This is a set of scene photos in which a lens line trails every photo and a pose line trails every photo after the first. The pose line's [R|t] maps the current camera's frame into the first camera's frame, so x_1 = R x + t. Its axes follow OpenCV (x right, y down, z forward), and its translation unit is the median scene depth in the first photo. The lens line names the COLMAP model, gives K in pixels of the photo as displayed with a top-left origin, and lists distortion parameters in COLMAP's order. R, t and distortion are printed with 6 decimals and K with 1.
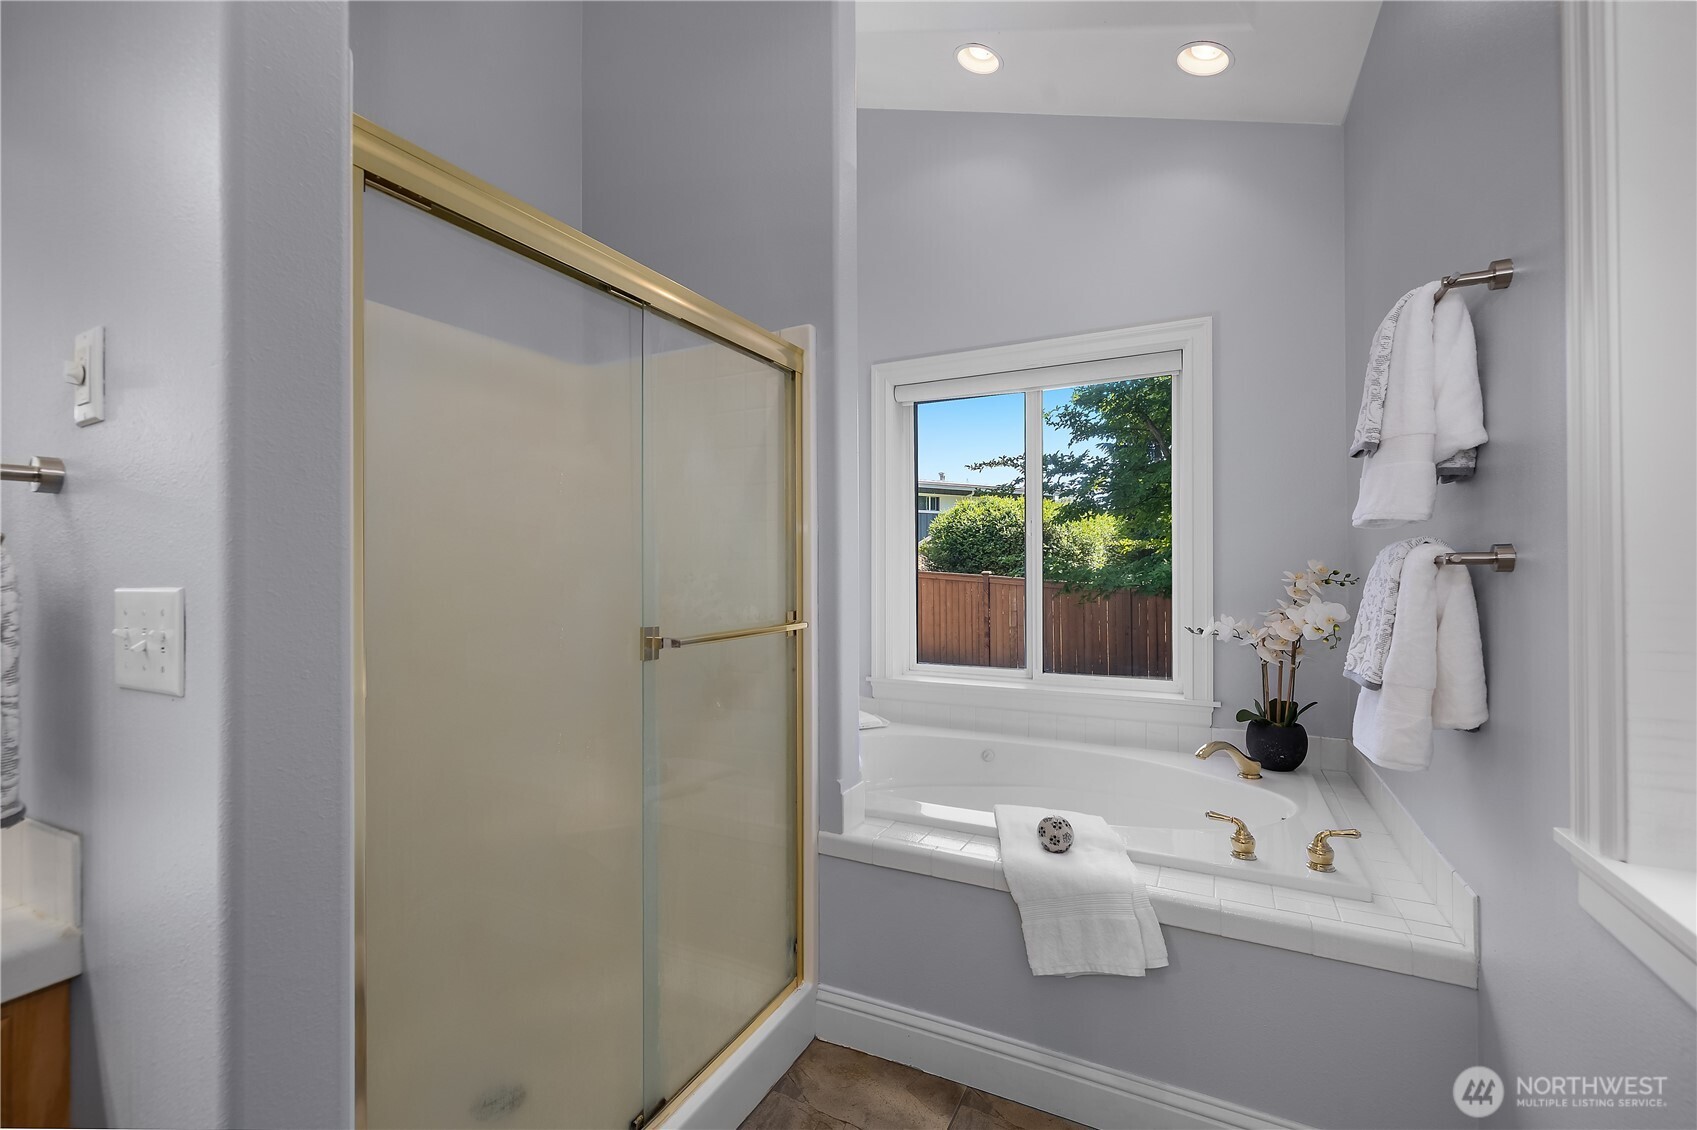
lens RADIAL K [[725.6, 0, 843.1], [0, 725.6, 566.2], [0, 0, 1]] dist [-0.011486, -0.000119]
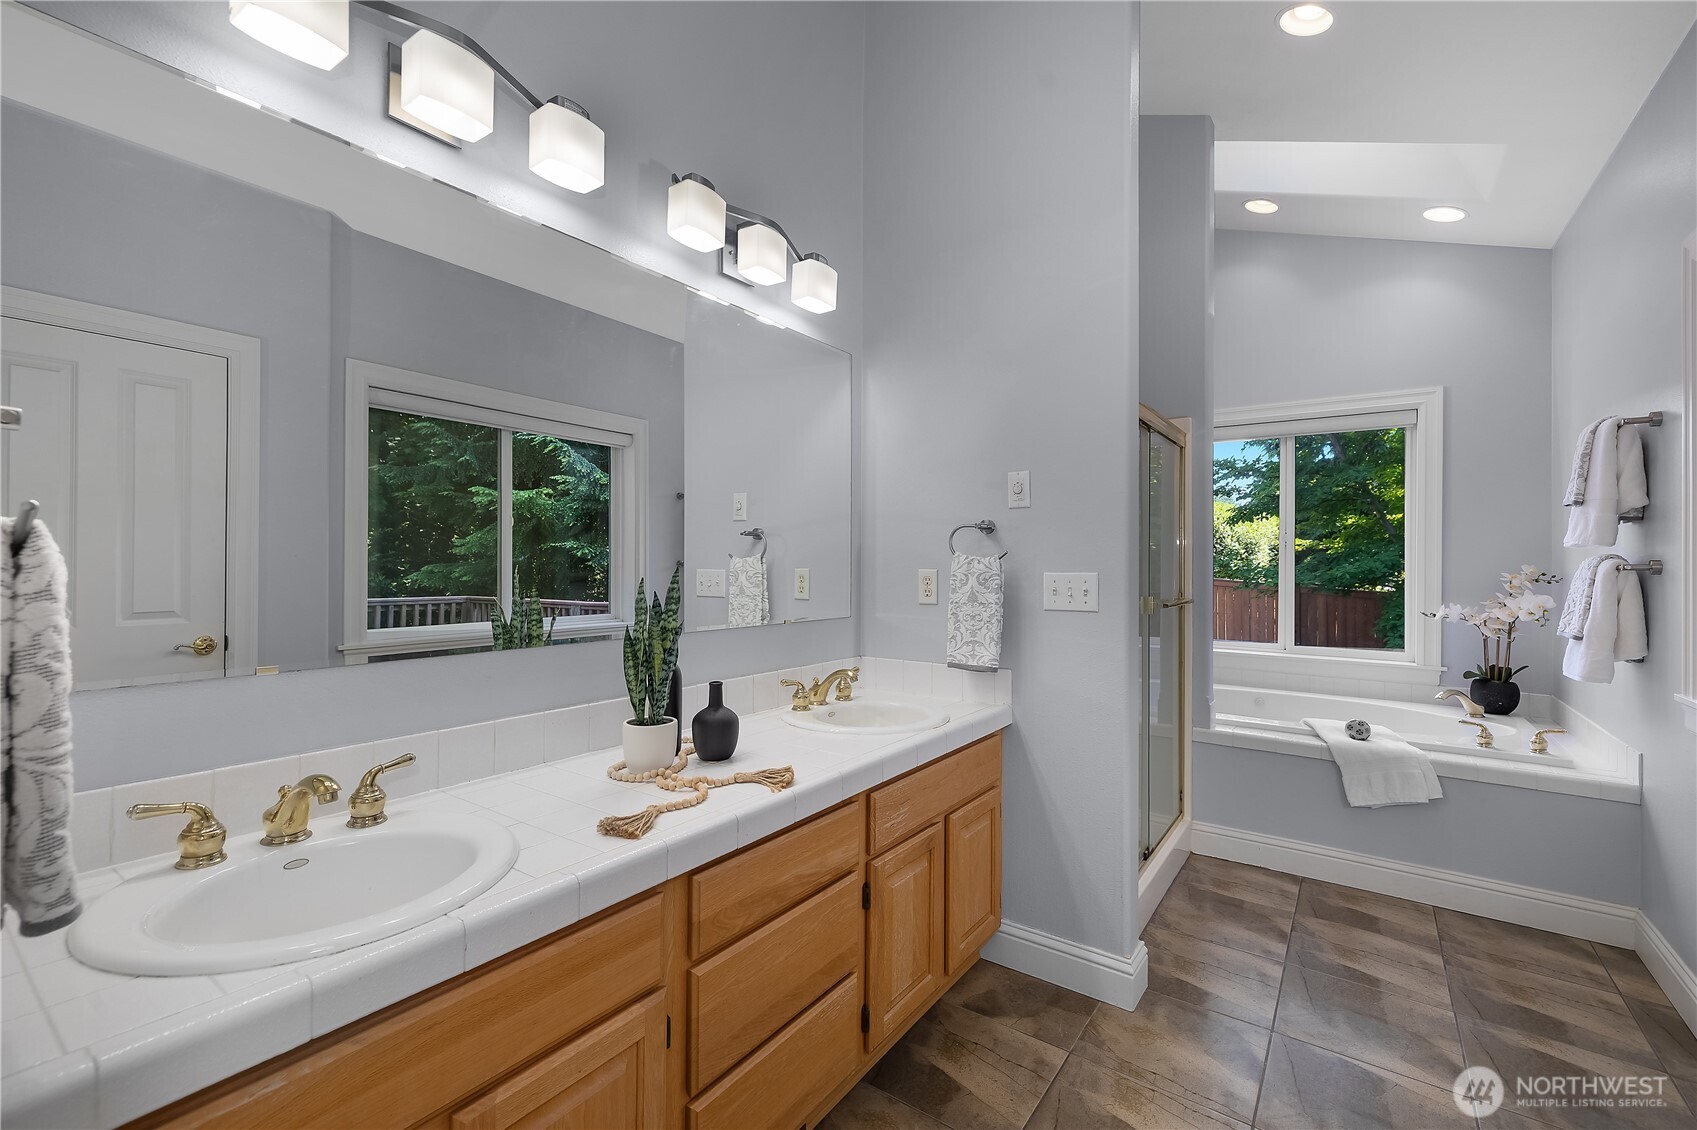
lens RADIAL K [[725.6, 0, 851.3], [0, 725.6, 559.5], [0, 0, 1]] dist [-0.011486, -0.000119]
pose [[0.988955, 0.012483, -0.147688, -0.485894], [-0.012661, 0.999920, -0.000263, -0.002547], [0.147673, 0.002130, 0.989034, -0.634160]]
